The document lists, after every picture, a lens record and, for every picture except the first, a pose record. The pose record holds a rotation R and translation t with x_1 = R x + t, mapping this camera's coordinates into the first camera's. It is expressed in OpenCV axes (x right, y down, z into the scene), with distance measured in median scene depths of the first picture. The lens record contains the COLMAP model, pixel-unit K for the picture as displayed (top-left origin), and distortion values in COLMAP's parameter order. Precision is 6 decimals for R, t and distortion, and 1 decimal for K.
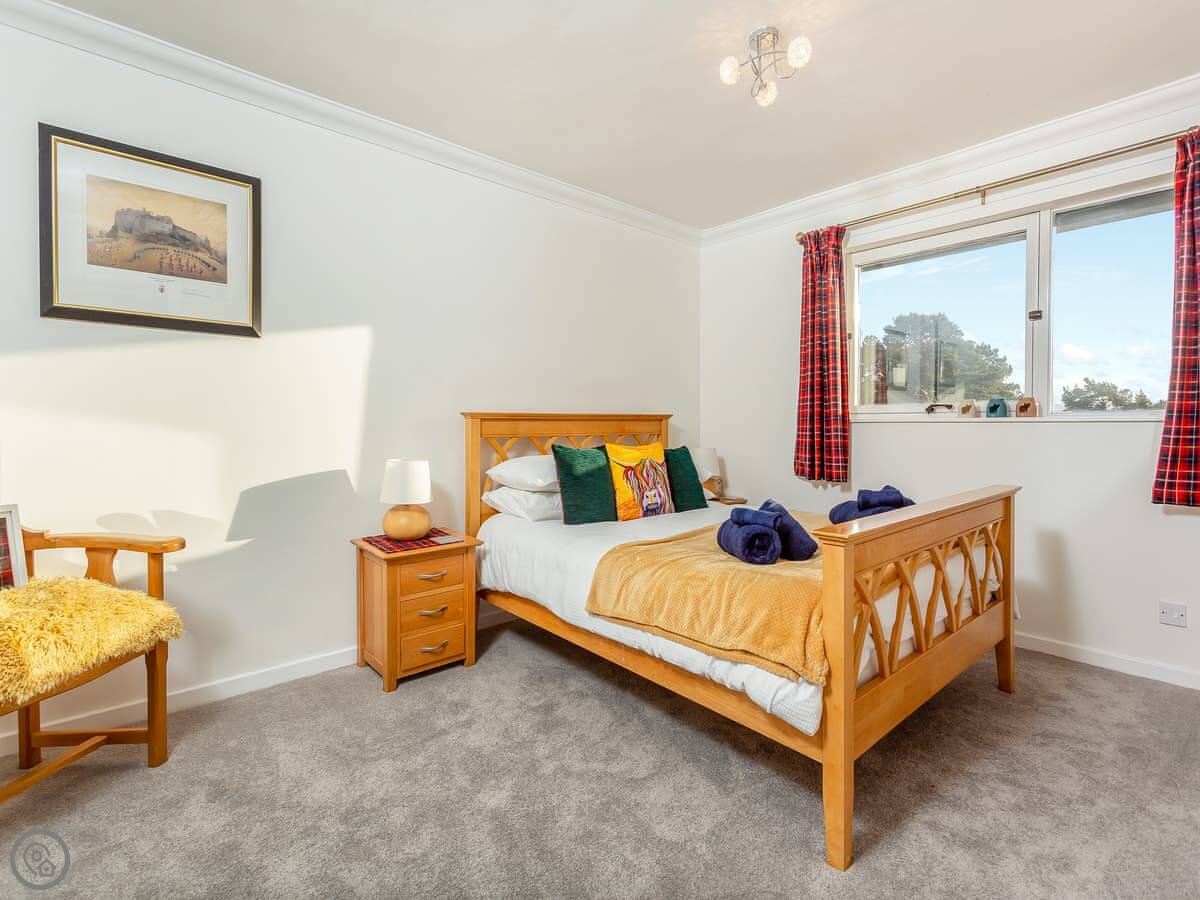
lens RADIAL K [[583.8, 0, 592.4], [0, 583.8, 439.4], [0, 0, 1]] dist [0.003408, 0.000033]
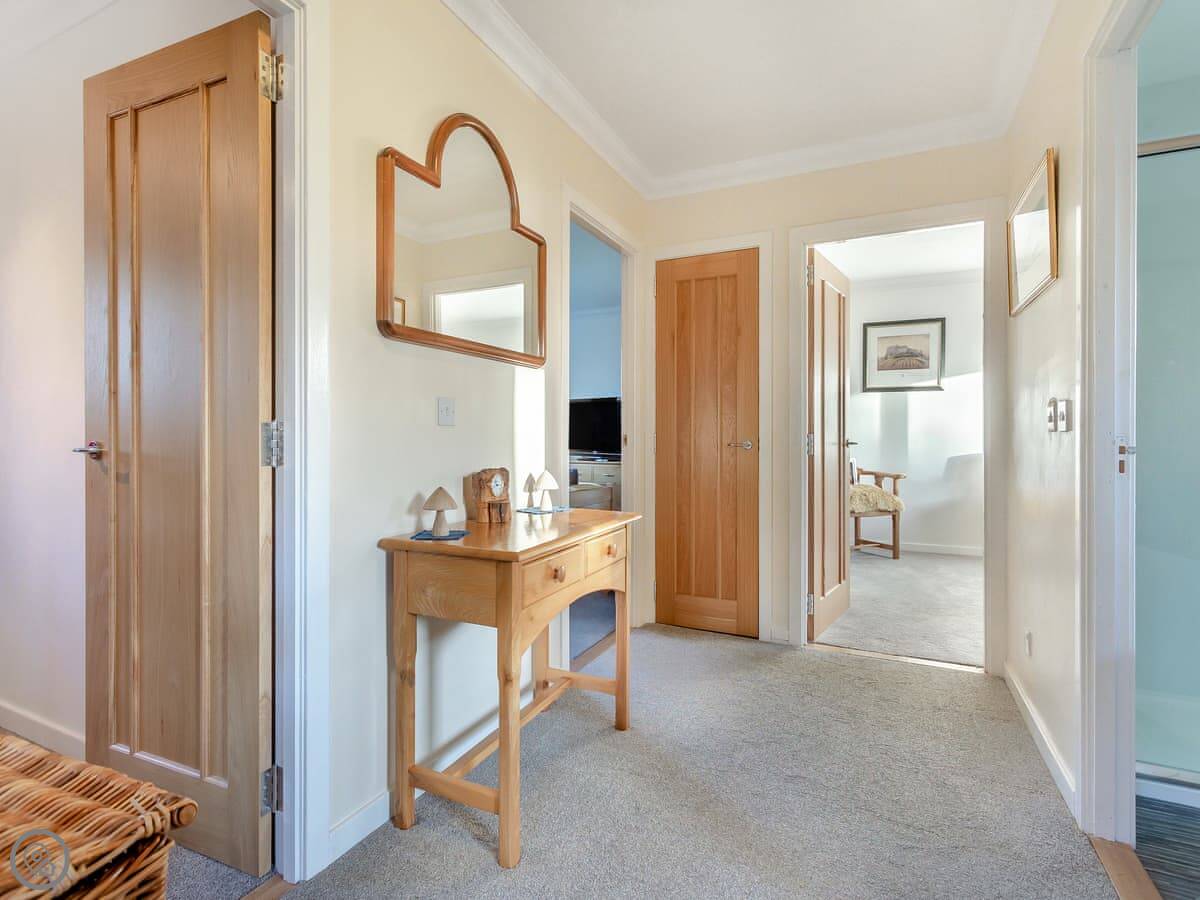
lens RADIAL K [[583.8, 0, 596.5], [0, 583.8, 440.0], [0, 0, 1]] dist [0.003408, 0.000033]
pose [[0.396739, 0.000753, -0.917931, 0.952672], [-0.019853, 0.999773, -0.007760, 0.048879], [0.917717, 0.021303, 0.396664, -1.083421]]
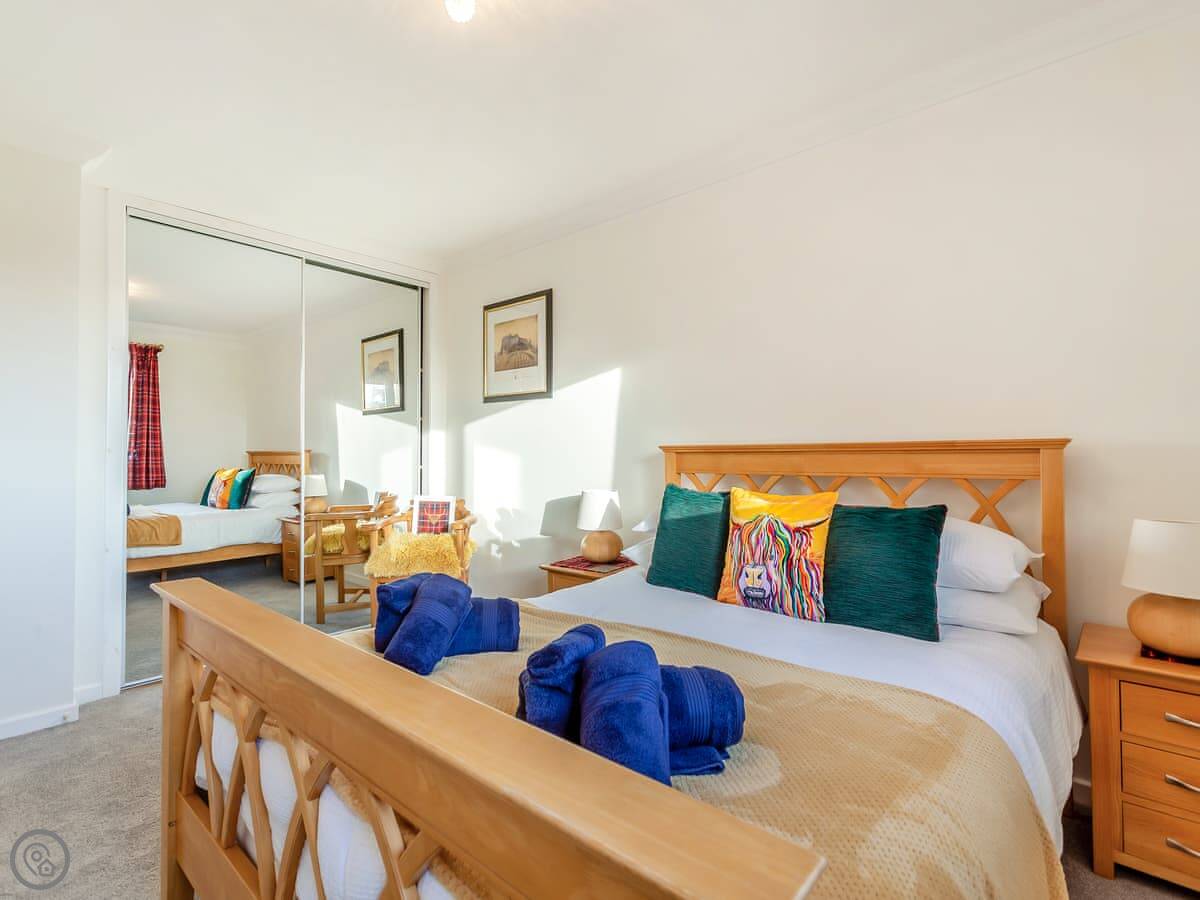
lens RADIAL K [[559.4, 0, 599.8], [0, 559.4, 450.4], [0, 0, 1]] dist [0.000976, 0.000009]
pose [[0.162569, -0.008340, -0.986662, 0.870644], [-0.022771, 0.999666, -0.012202, -0.033115], [0.986434, 0.024451, 0.162325, 0.968101]]
